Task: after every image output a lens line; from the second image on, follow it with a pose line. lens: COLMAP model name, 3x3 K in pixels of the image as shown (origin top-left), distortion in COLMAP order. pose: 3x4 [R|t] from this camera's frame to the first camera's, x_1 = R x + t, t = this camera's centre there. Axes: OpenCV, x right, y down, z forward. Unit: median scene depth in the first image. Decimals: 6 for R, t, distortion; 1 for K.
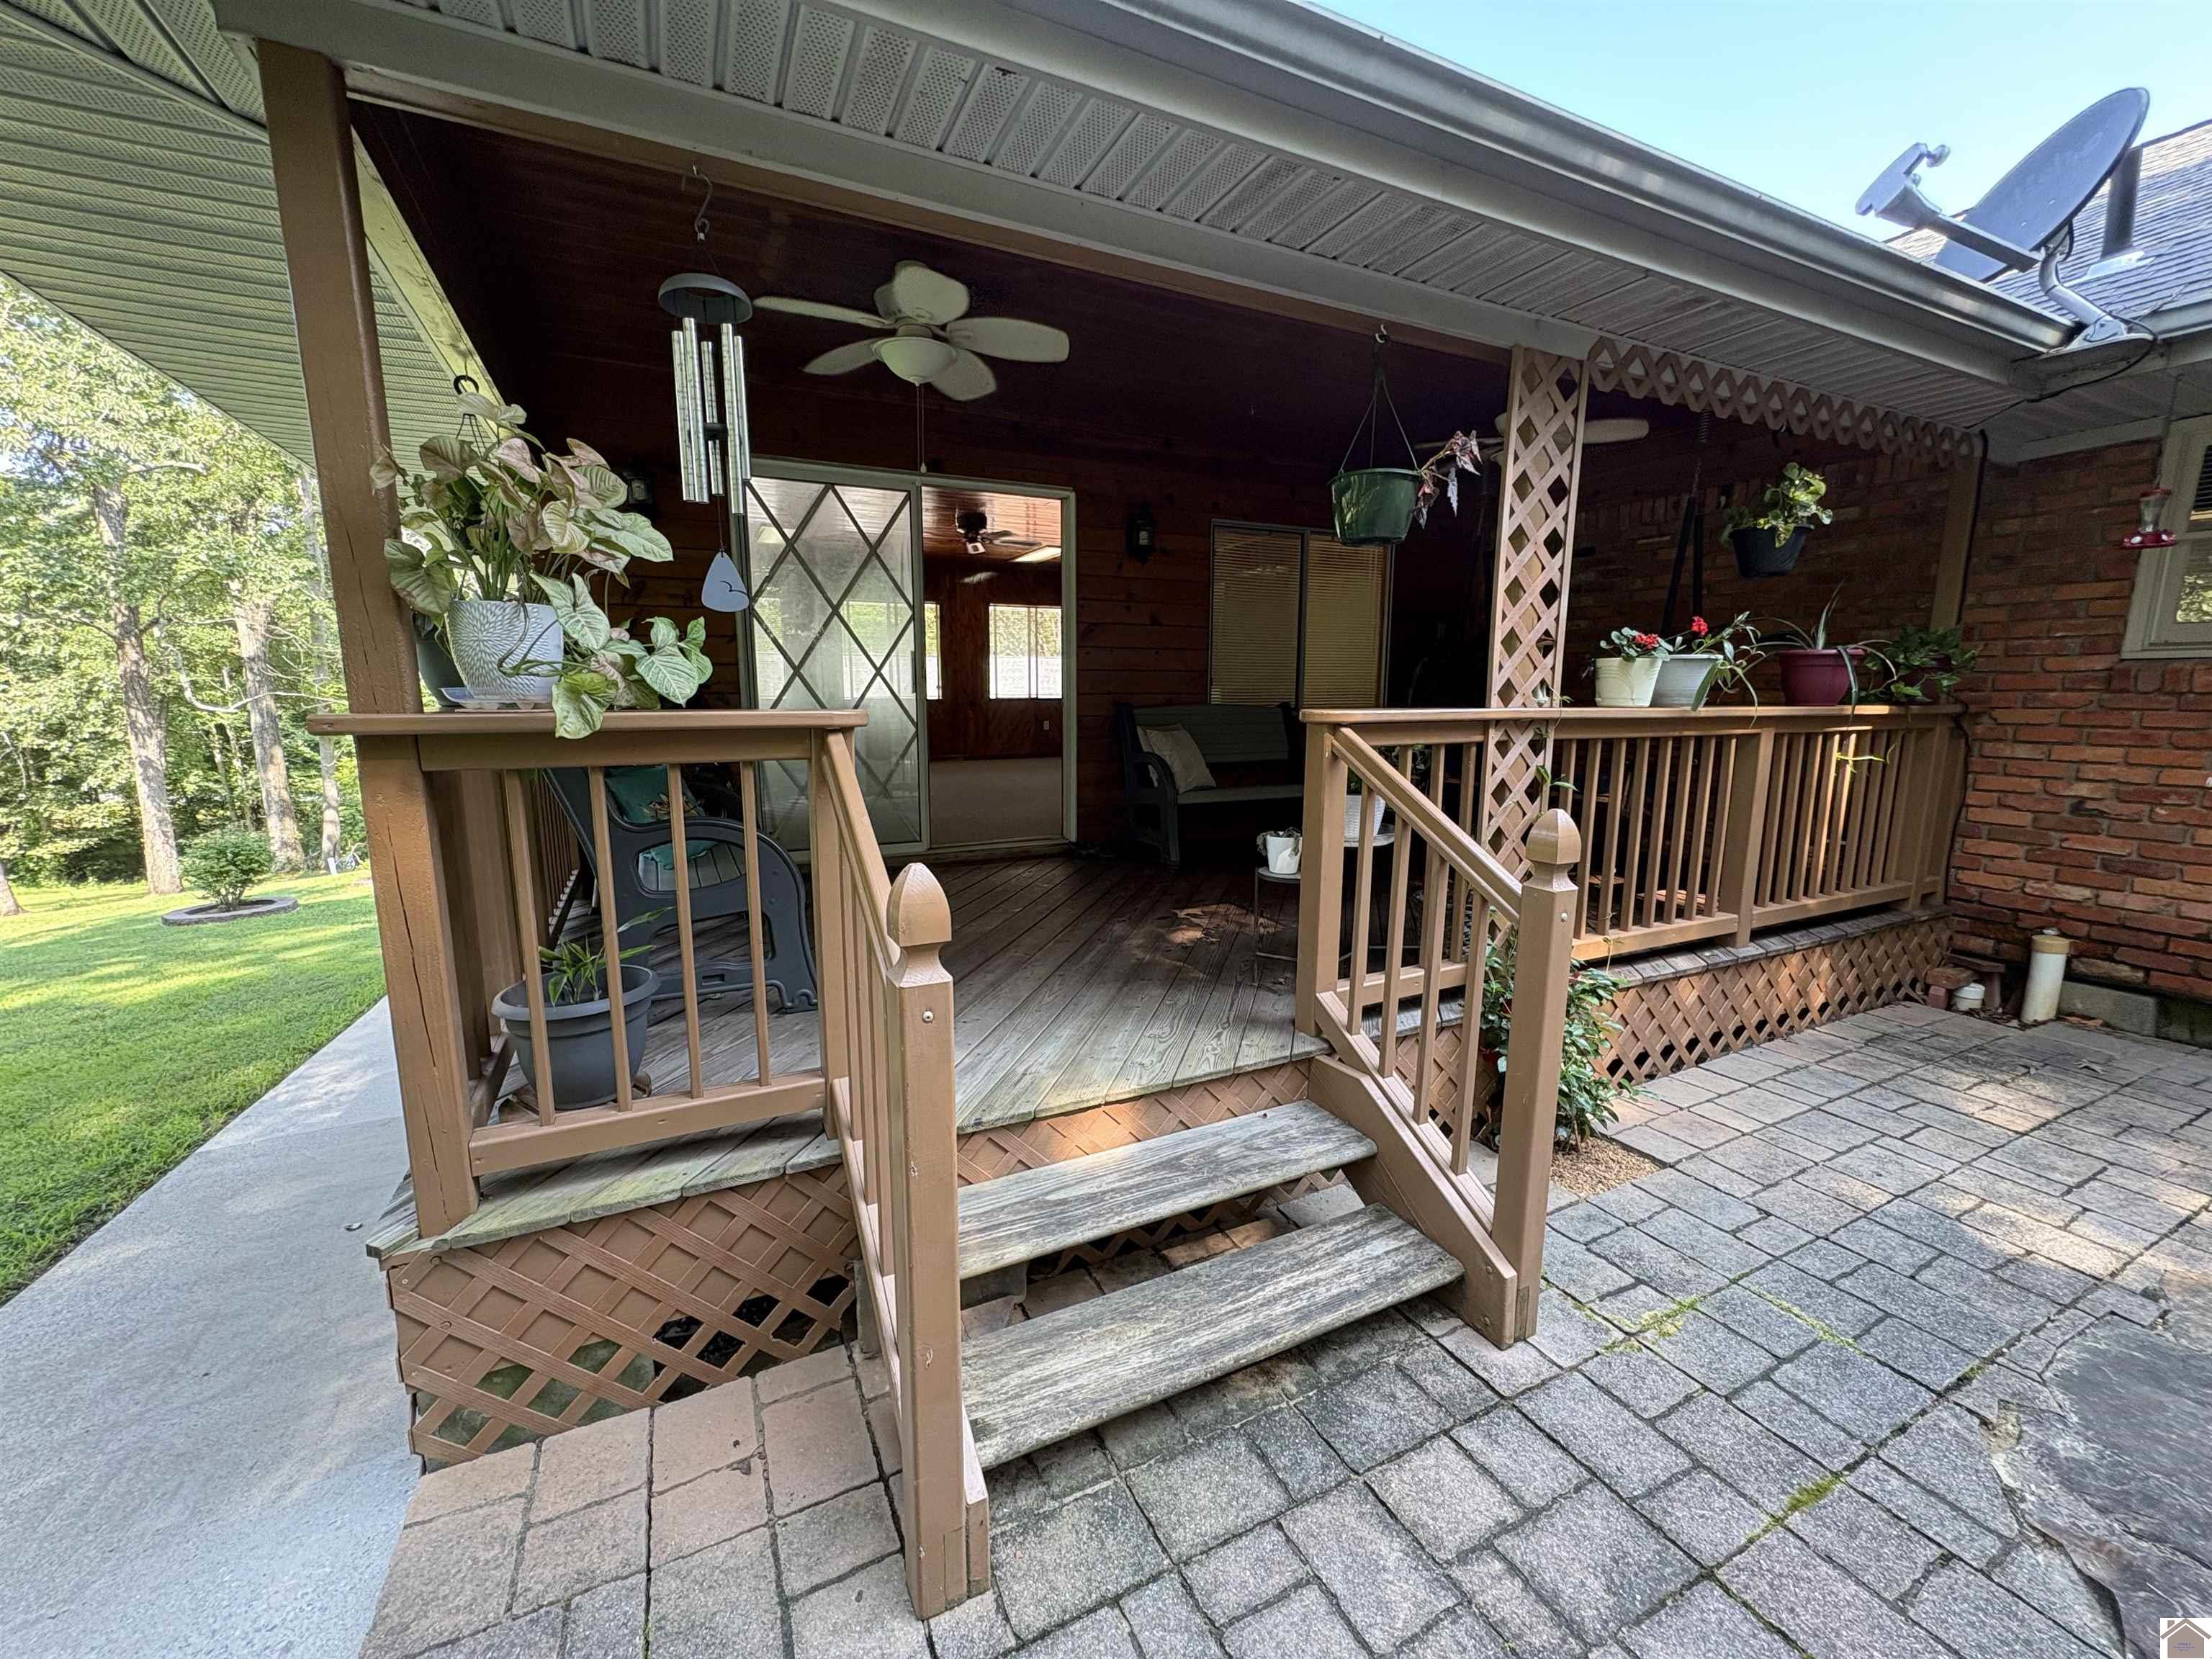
lens RADIAL K [[880.4, 0, 1108.3], [0, 880.4, 828.6], [0, 0, 1]] dist [-0.000730, 0.000476]
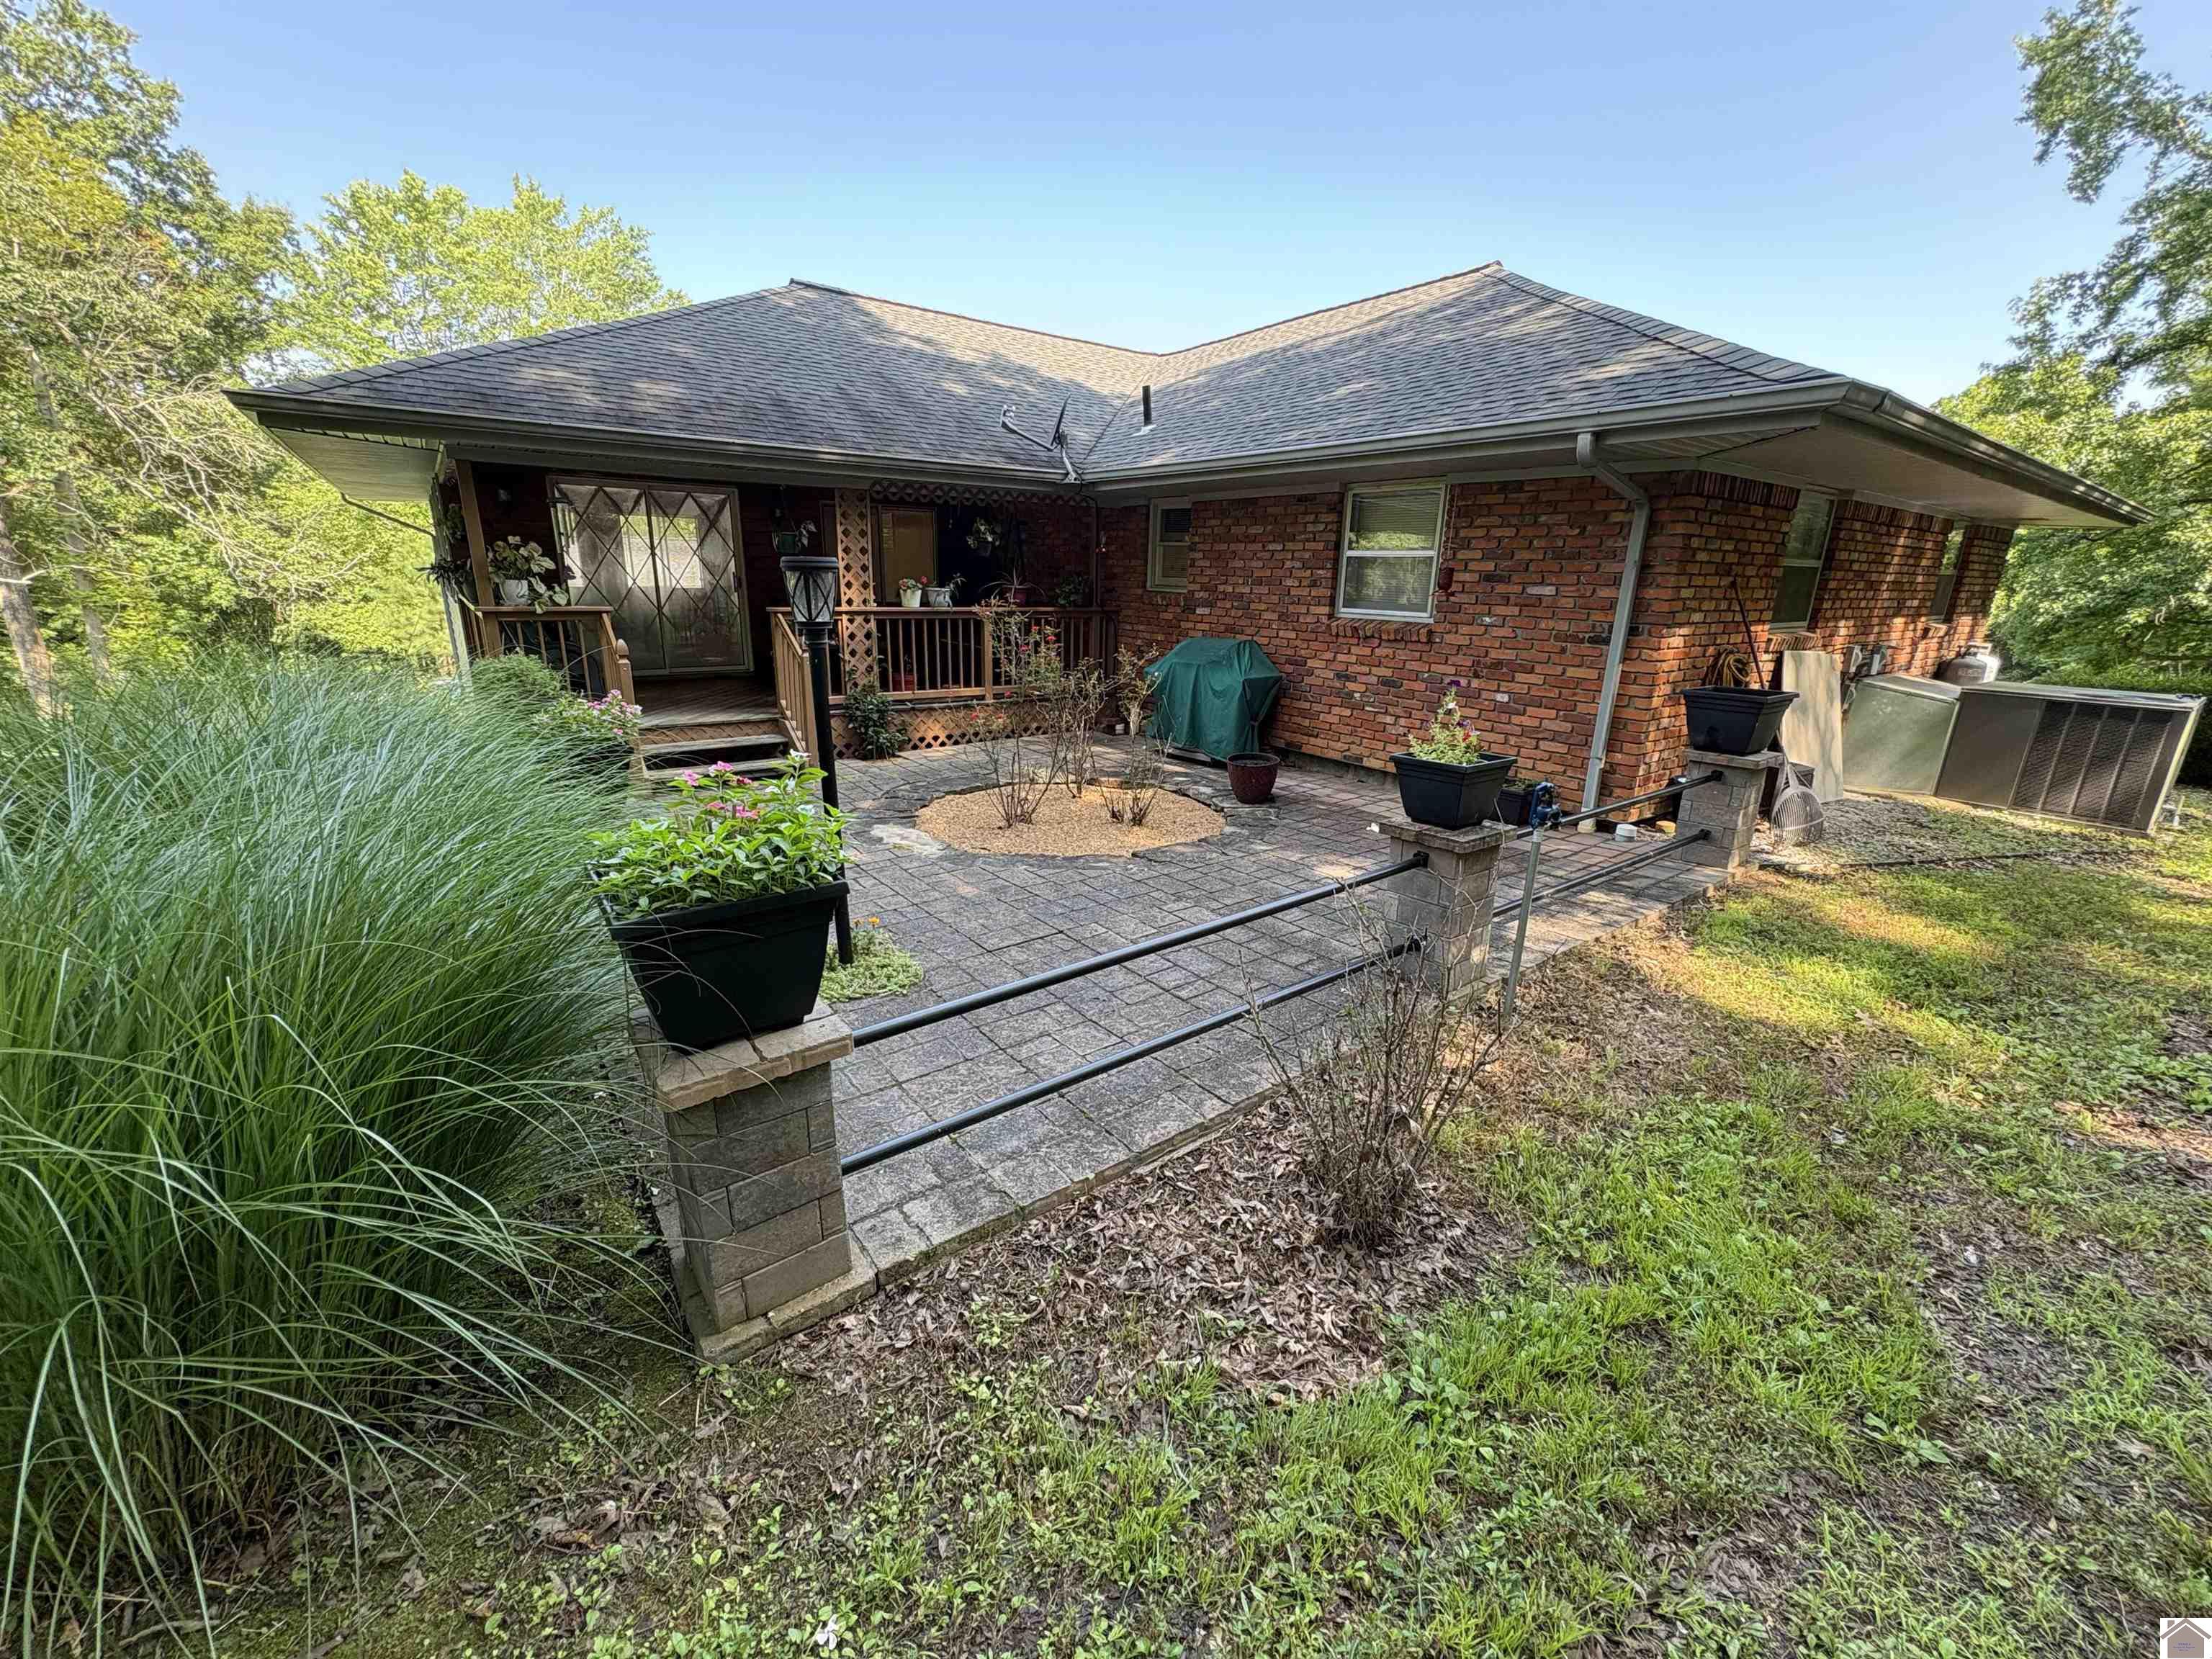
lens RADIAL K [[880.4, 0, 1107.2], [0, 880.4, 830.8], [0, 0, 1]] dist [-0.000730, 0.000476]
pose [[0.984257, -0.028819, 0.174377, 1.104717], [0.006076, 0.991551, 0.129577, 0.334720], [-0.176638, -0.126477, 0.976116, -3.117640]]
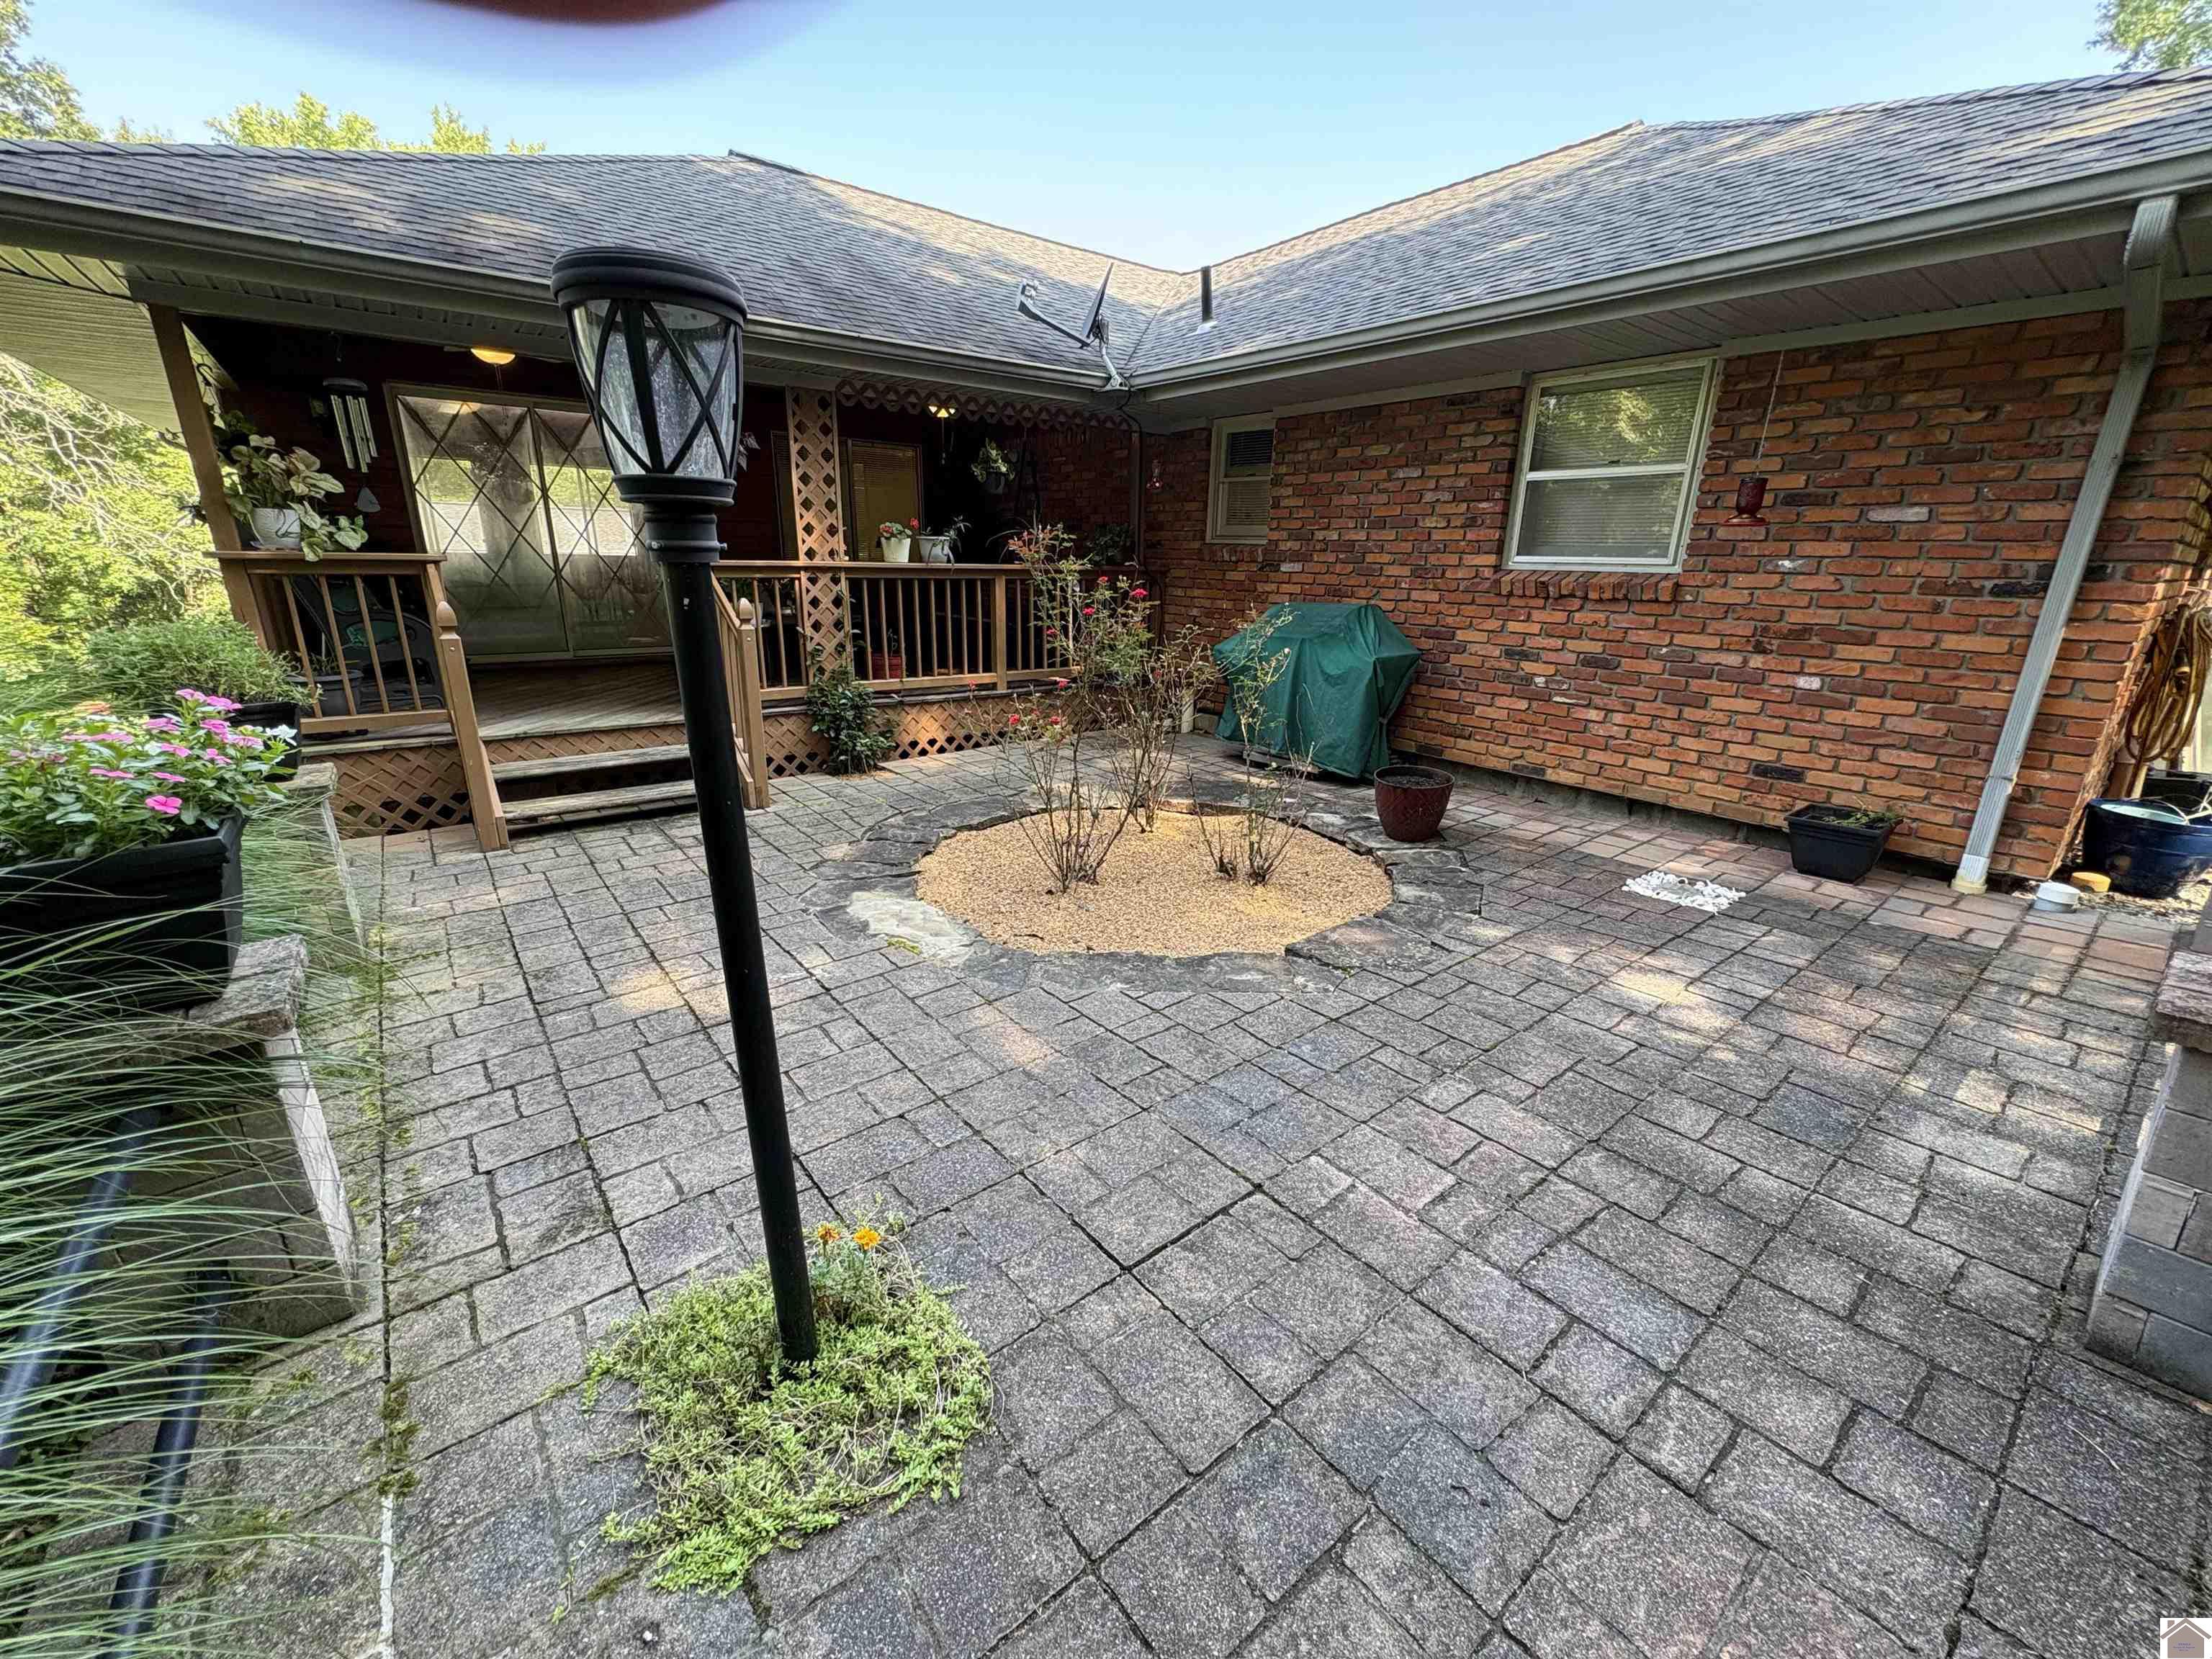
lens RADIAL K [[880.4, 0, 1107.3], [0, 880.4, 829.6], [0, 0, 1]] dist [-0.000730, 0.000476]
pose [[0.978235, -0.044695, 0.202627, 0.994156], [0.014729, 0.989020, 0.147049, 0.288185], [-0.206975, -0.140864, 0.968152, -1.854986]]
